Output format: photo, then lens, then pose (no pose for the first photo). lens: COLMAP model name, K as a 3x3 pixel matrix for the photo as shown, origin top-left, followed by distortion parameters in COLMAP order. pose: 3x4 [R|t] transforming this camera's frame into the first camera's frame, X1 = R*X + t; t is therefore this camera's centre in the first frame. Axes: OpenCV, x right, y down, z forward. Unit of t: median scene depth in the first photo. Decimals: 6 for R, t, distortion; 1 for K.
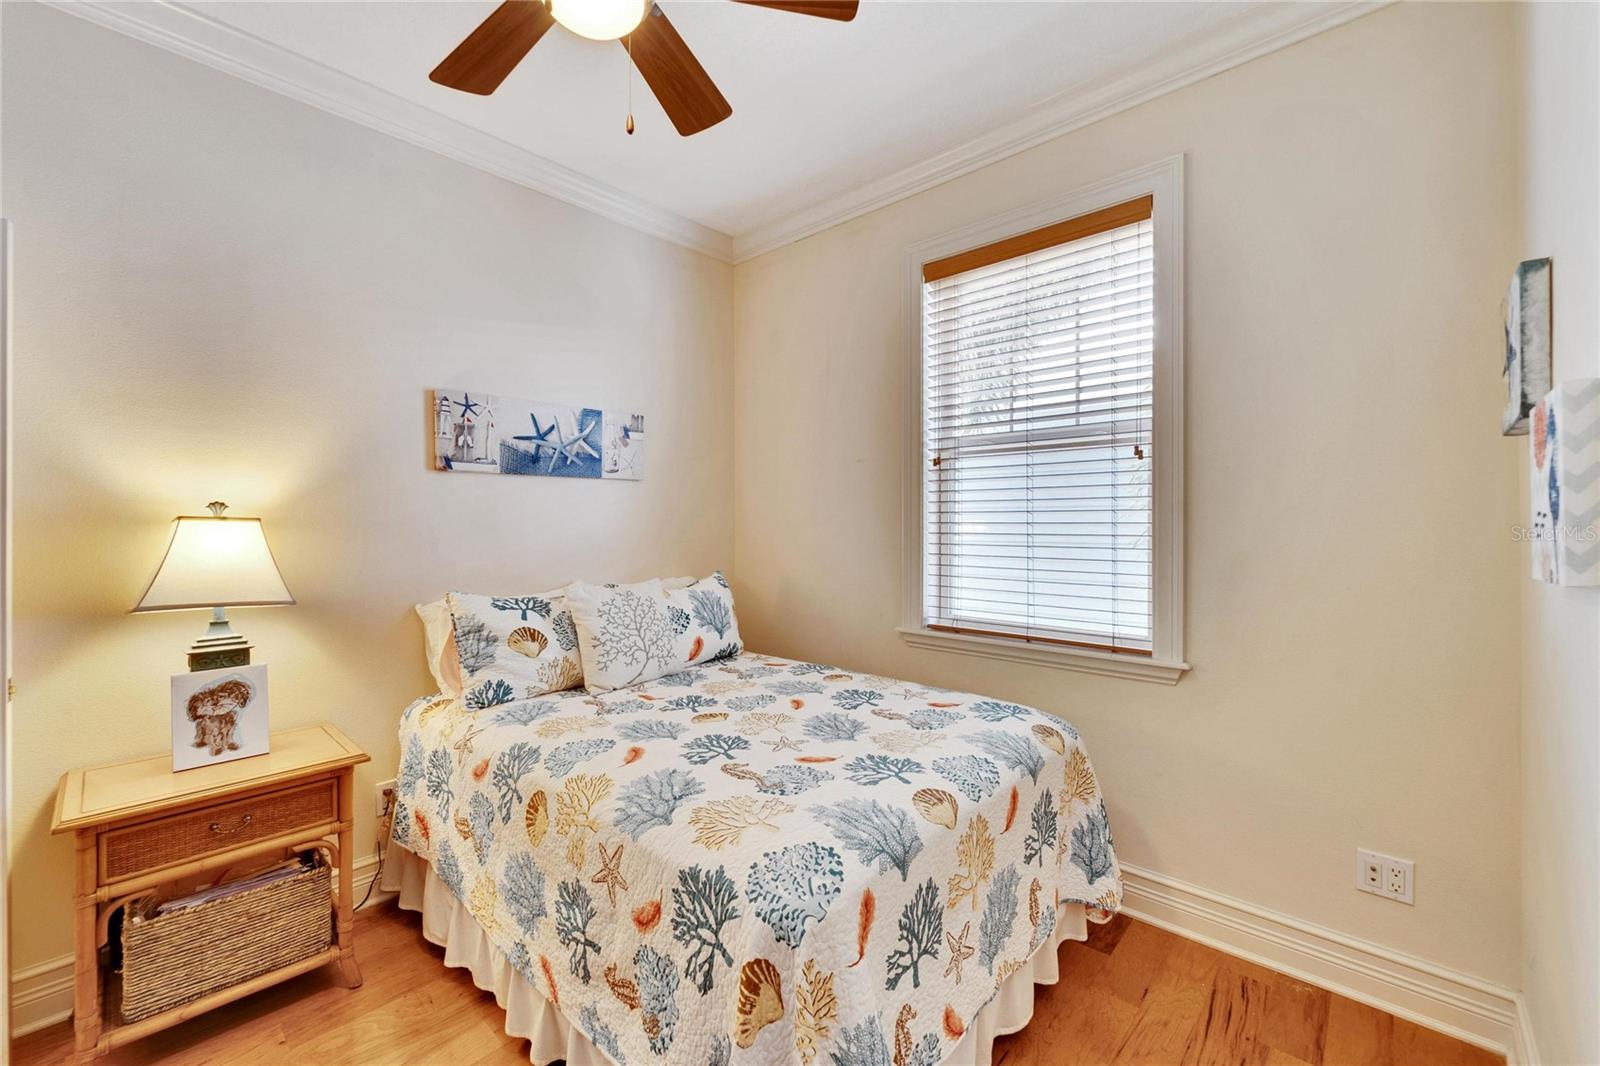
lens RADIAL K [[650.2, 0, 789.9], [0, 650.2, 530.9], [0, 0, 1]] dist [0.000312, -0.000036]
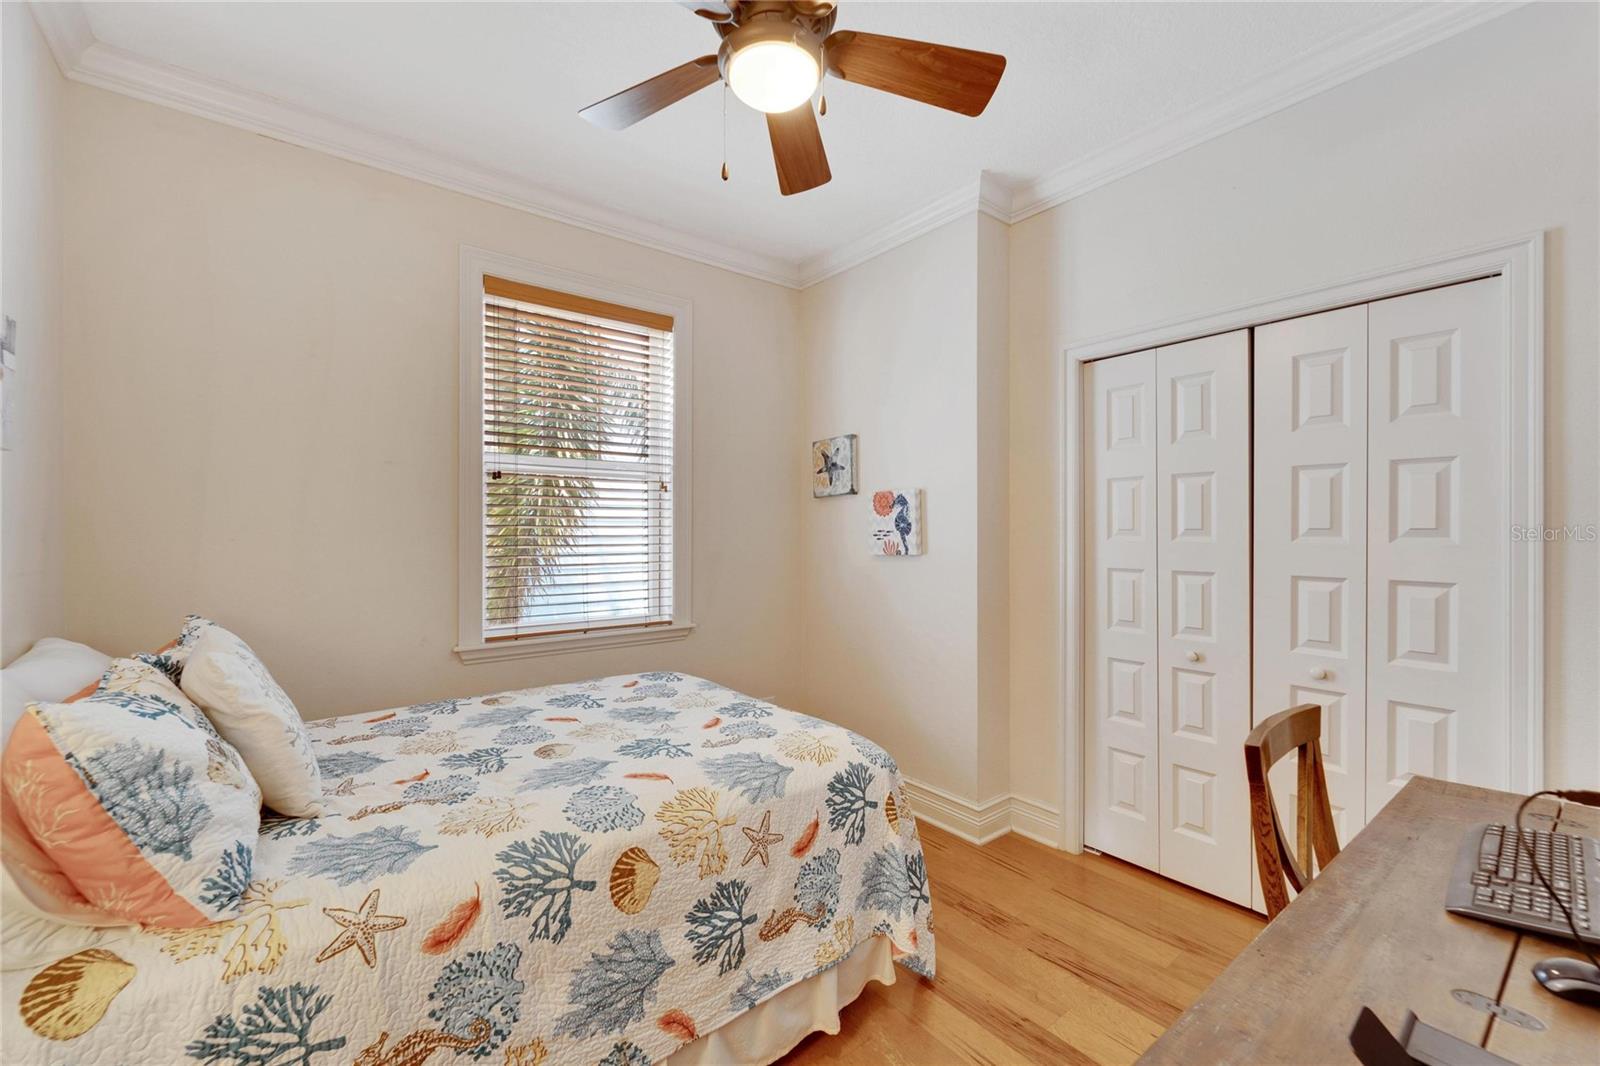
lens RADIAL K [[648.6, 0, 797.6], [0, 648.6, 549.2], [0, 0, 1]] dist [-0.001045, -0.000237]
pose [[0.156758, -0.022916, 0.987371, -0.891273], [0.013350, 0.999689, 0.021083, -0.007645], [-0.987547, 0.009876, 0.157016, 0.485222]]
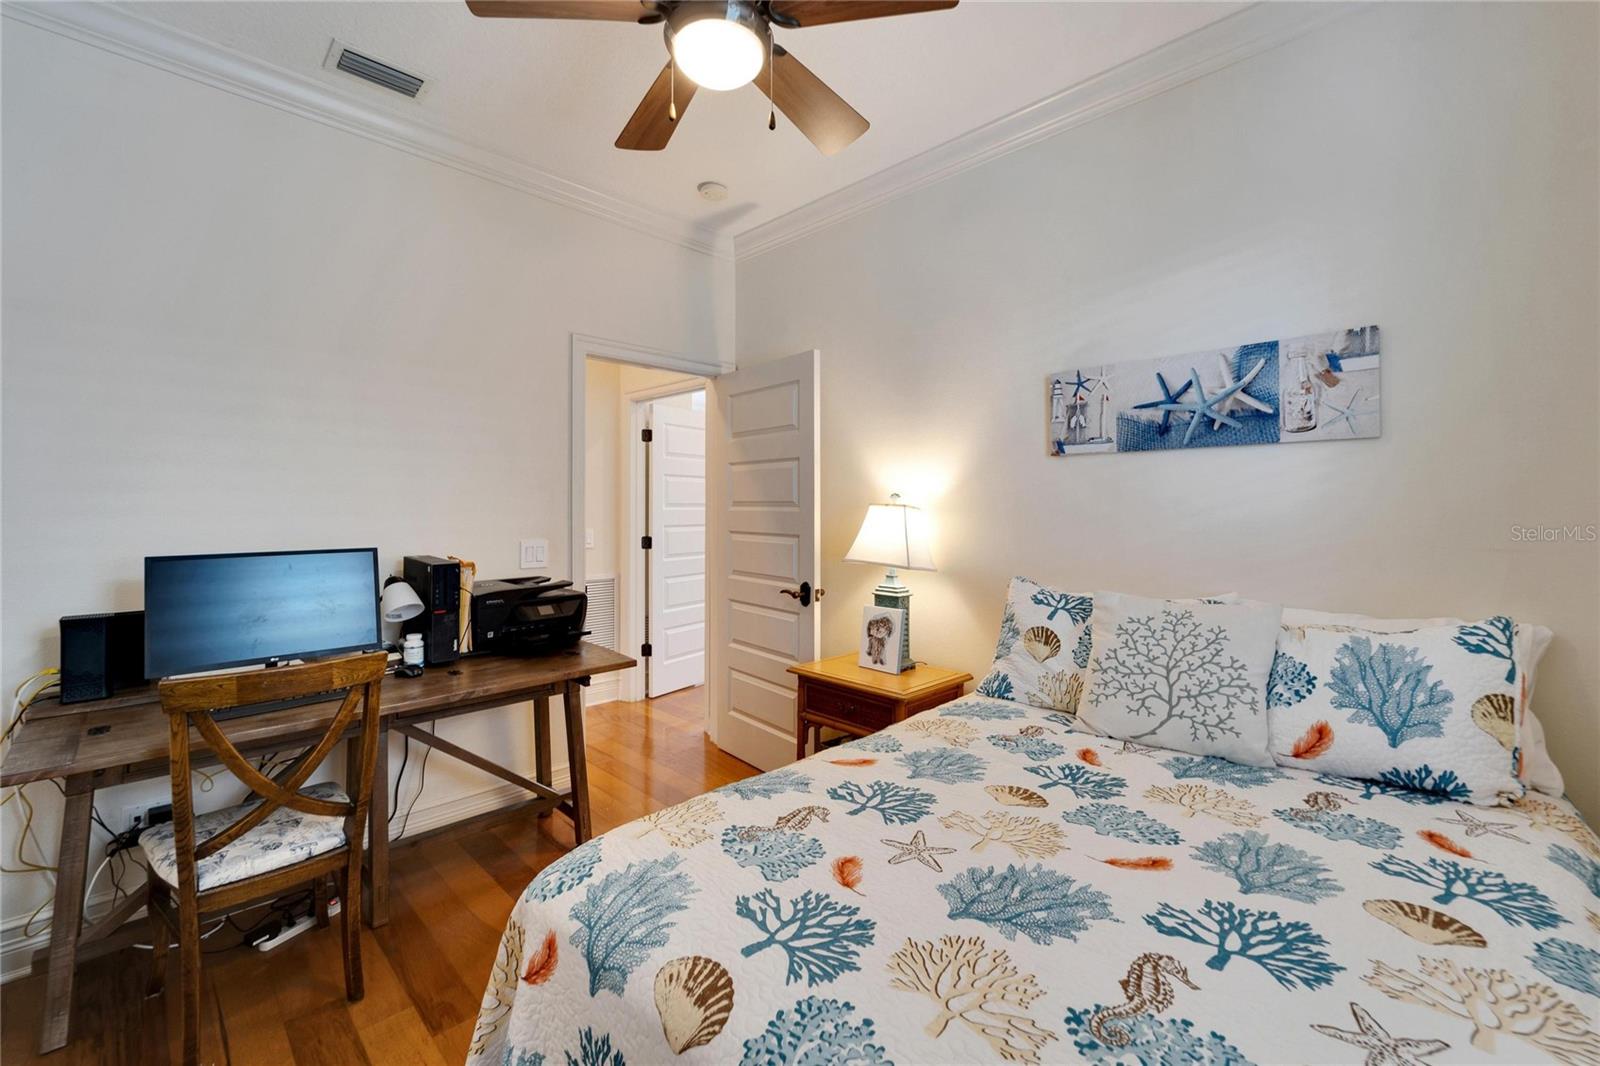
lens RADIAL K [[663.9, 0, 800.0], [0, 663.9, 510.0], [0, 0, 1]] dist [0.001725, -0.000266]
pose [[-0.032060, 0.007392, -0.999459, 0.542645], [-0.015905, 0.999842, 0.007905, -0.014670], [0.999359, 0.016150, -0.031937, 0.736686]]
